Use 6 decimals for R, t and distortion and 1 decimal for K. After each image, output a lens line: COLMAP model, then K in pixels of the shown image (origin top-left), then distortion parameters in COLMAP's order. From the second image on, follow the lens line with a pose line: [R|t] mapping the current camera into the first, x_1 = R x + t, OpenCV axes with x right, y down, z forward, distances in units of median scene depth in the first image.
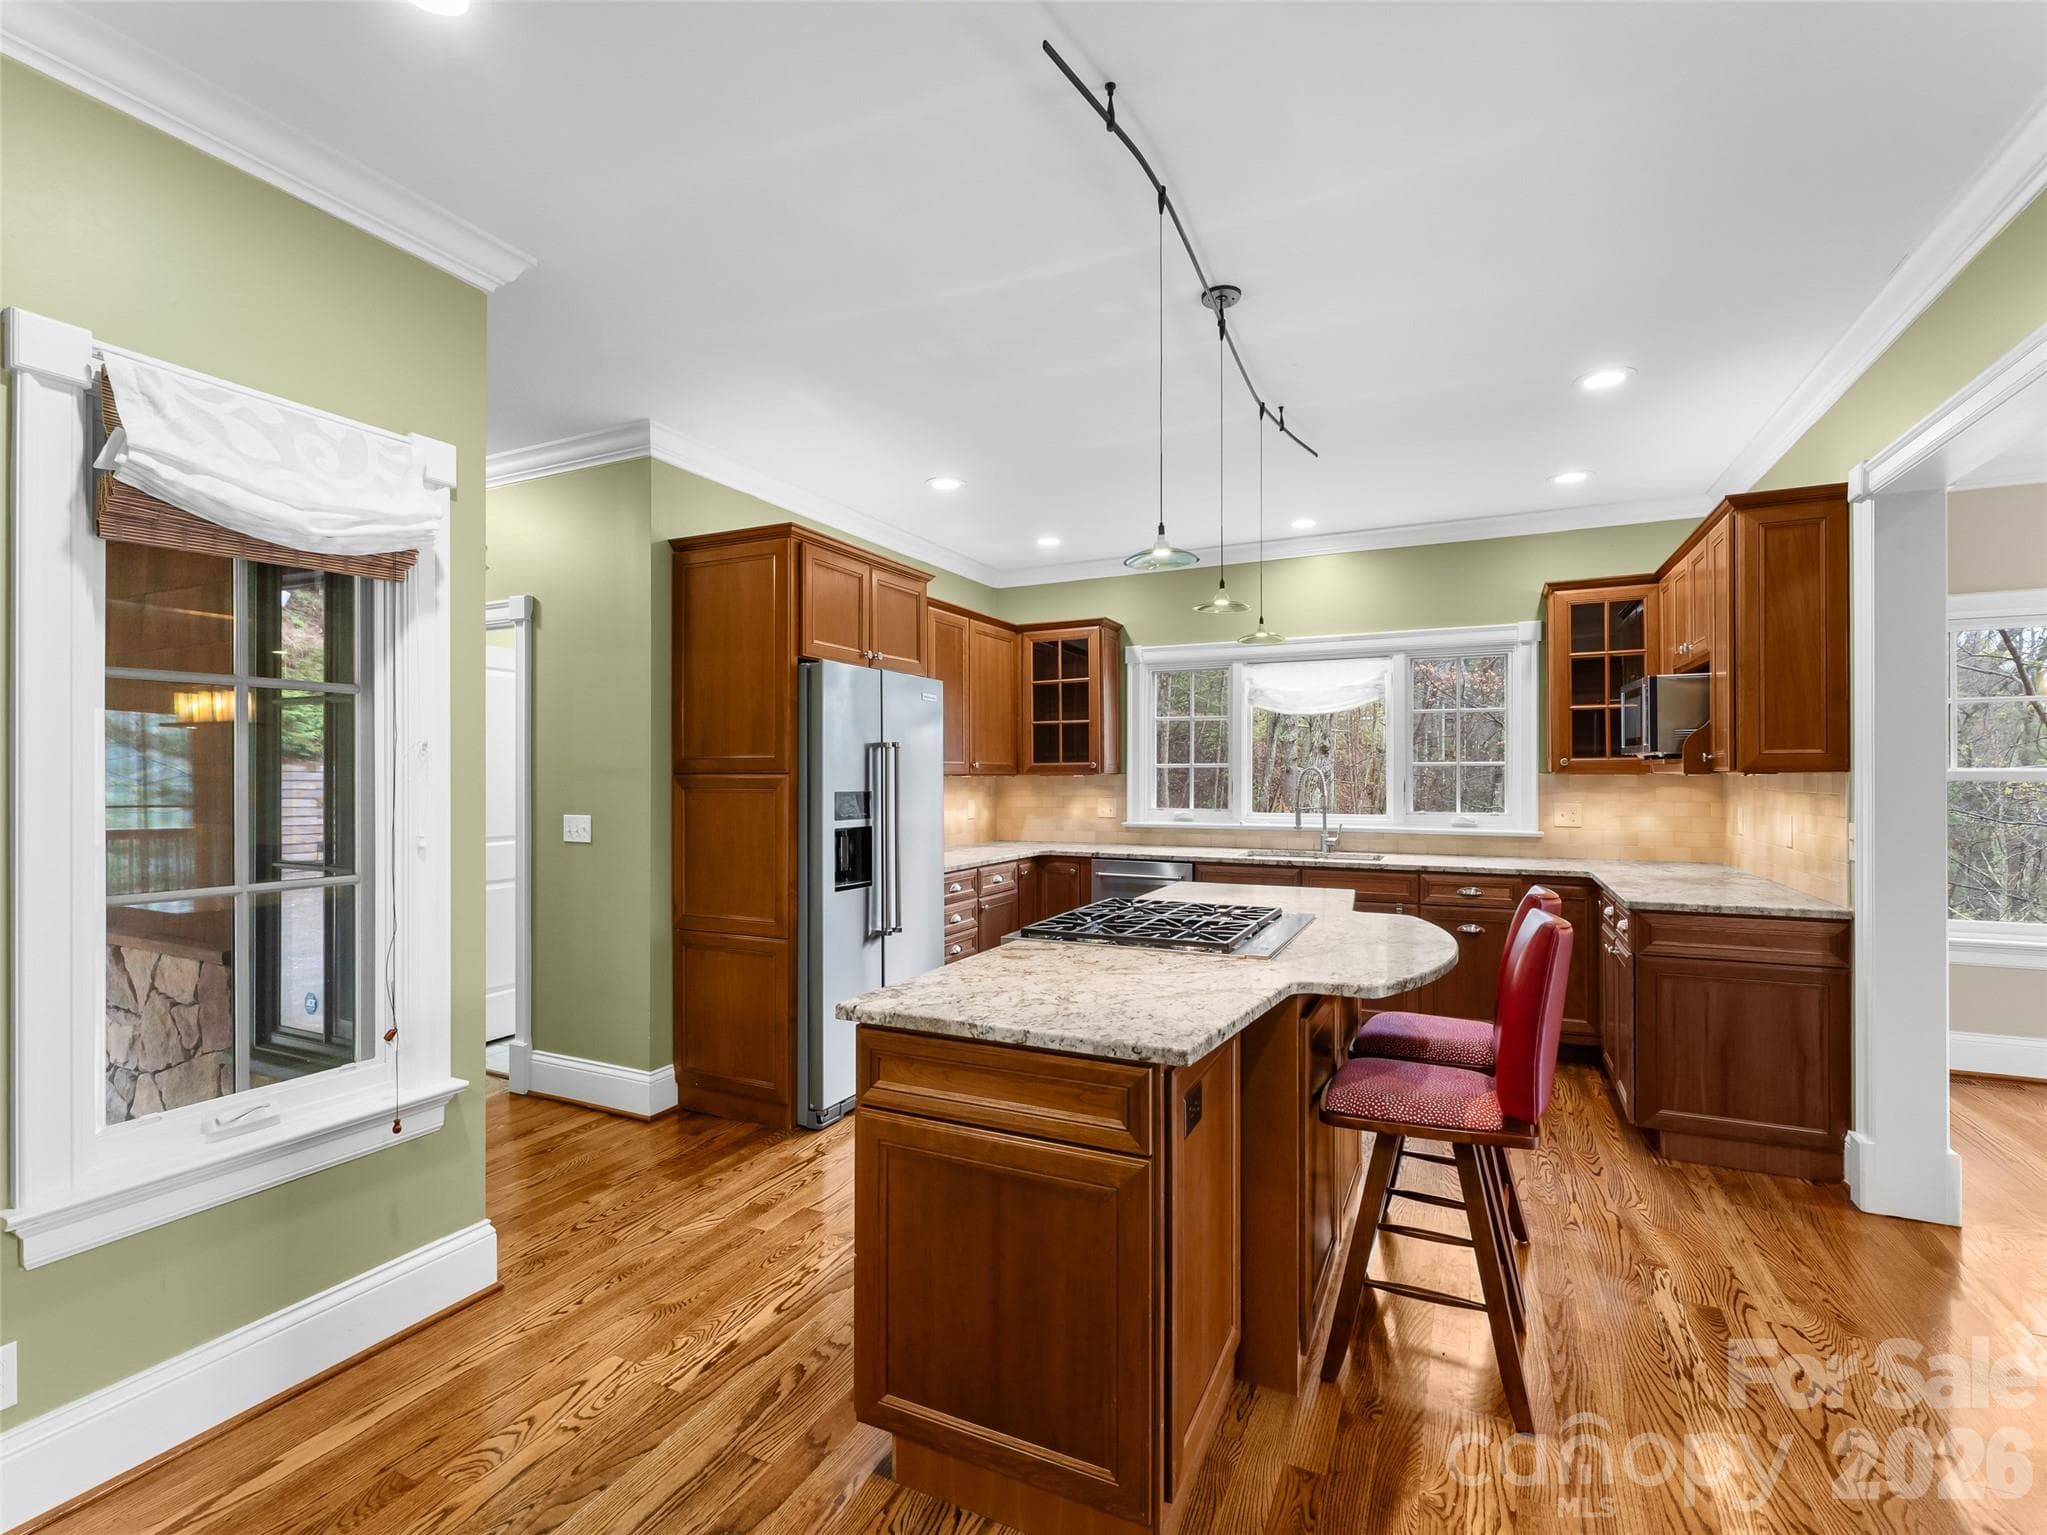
lens RADIAL K [[921.9, 0, 1029.0], [0, 921.9, 773.4], [0, 0, 1]] dist [-0.001521, -0.000273]
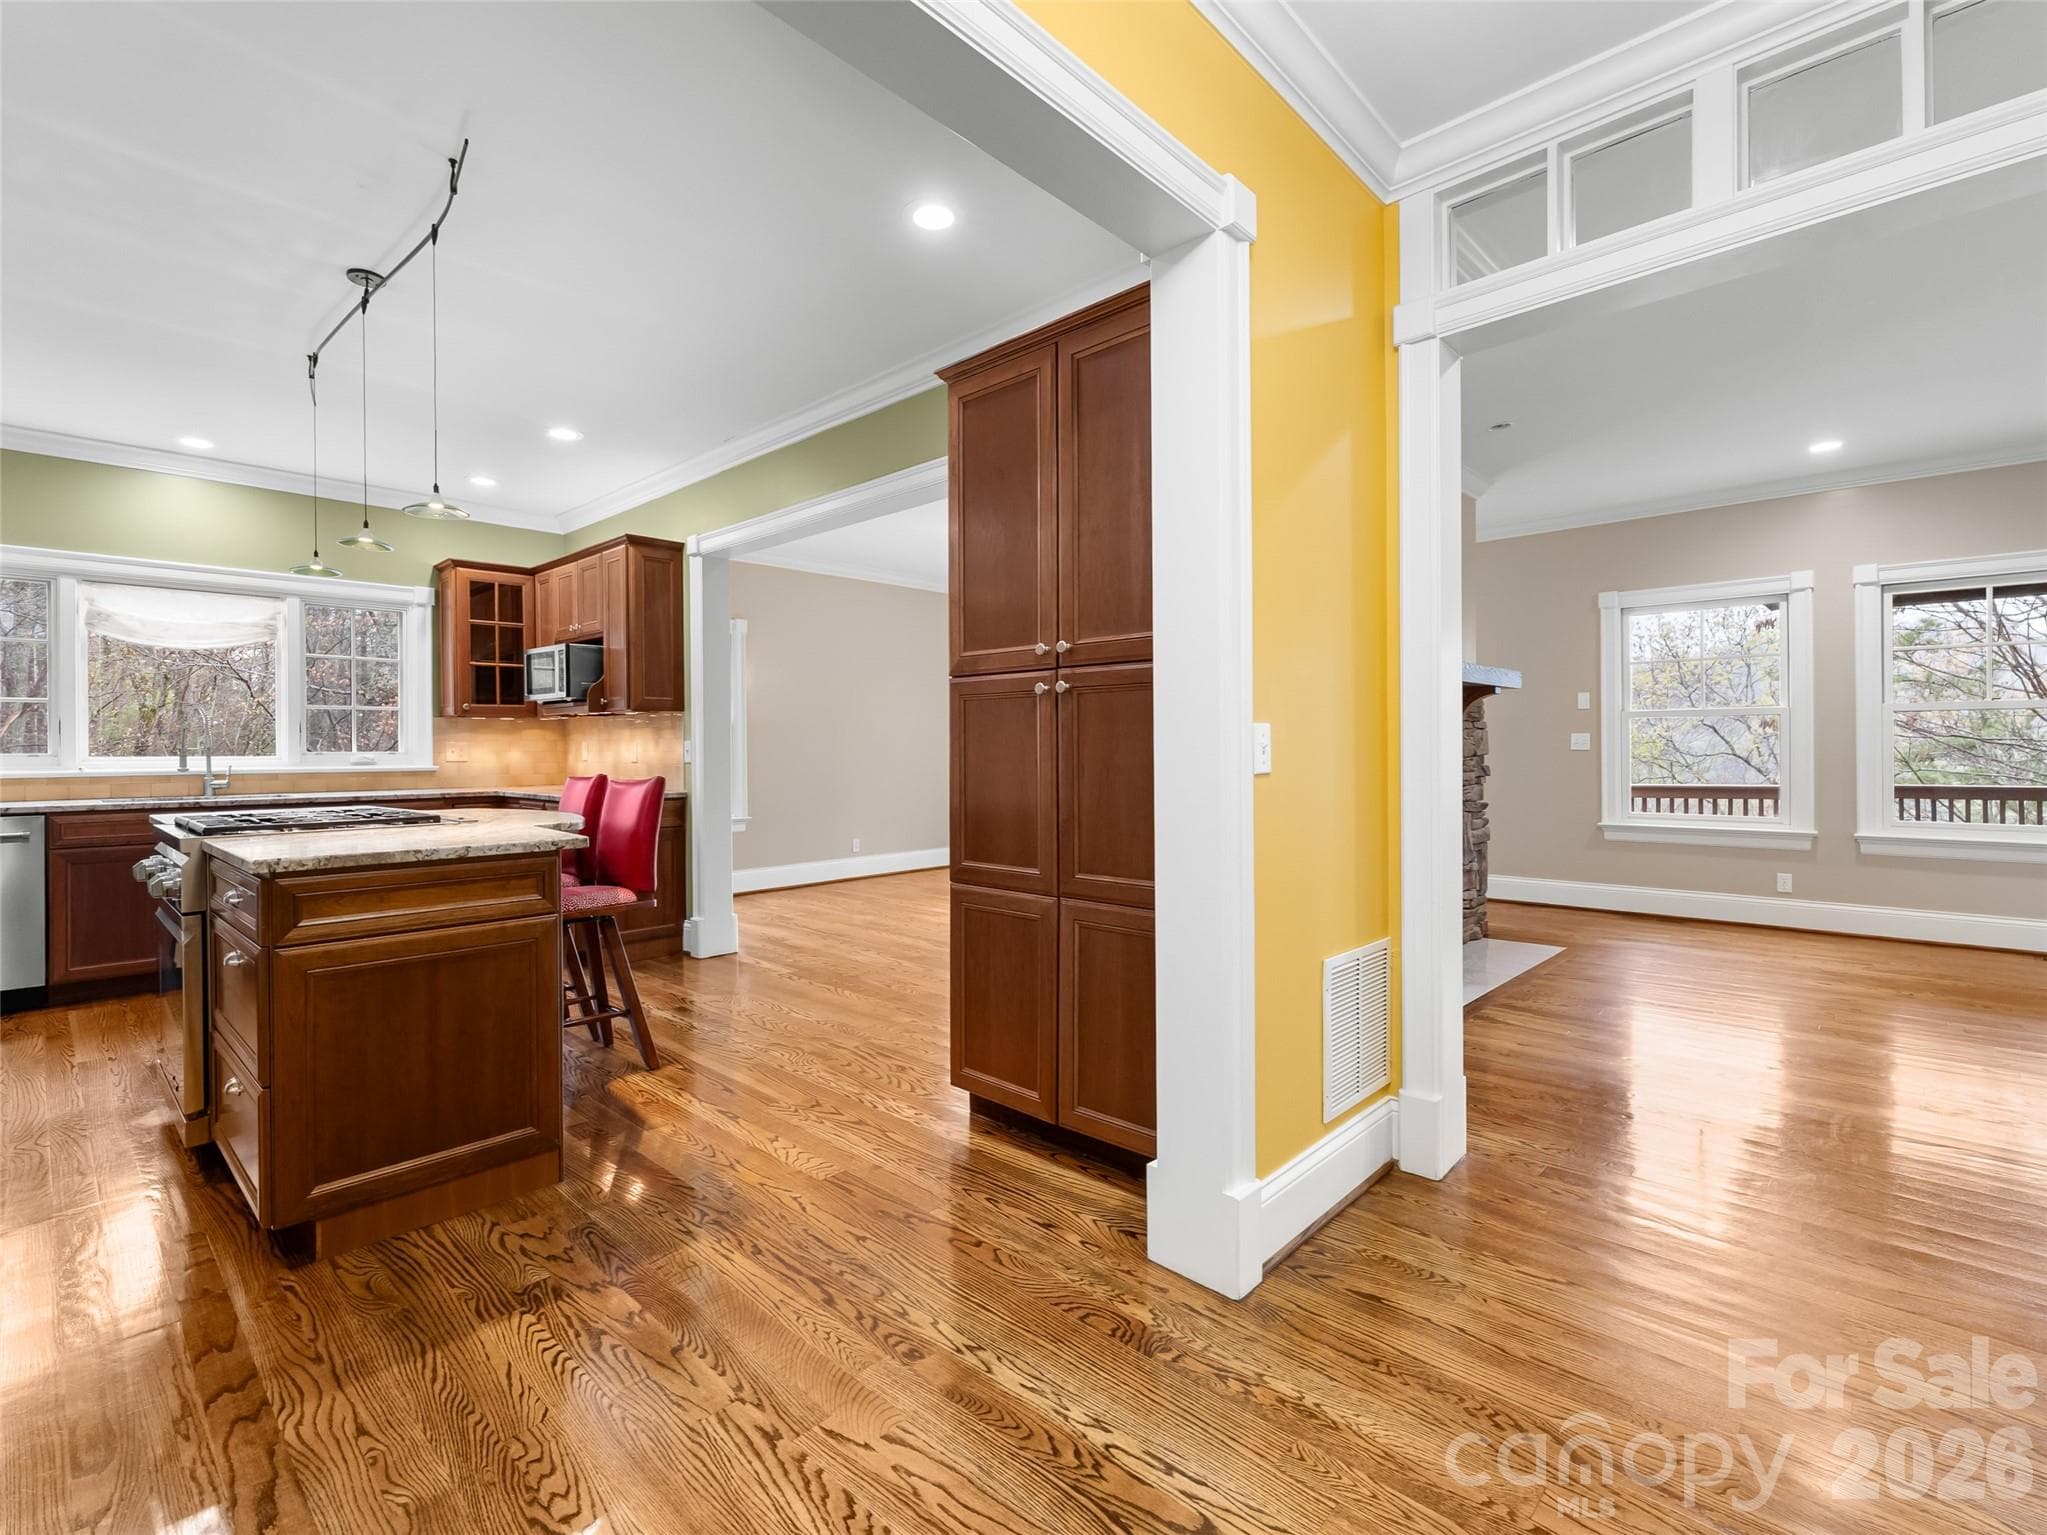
lens RADIAL K [[940.7, 0, 1012.8], [0, 940.7, 752.0], [0, 0, 1]] dist [-0.002254, -0.000608]
pose [[0.302175, -0.003372, 0.953246, -0.407027], [0.005051, 0.999985, 0.001936, 0.050265], [-0.953239, 0.004230, 0.302188, -0.079988]]
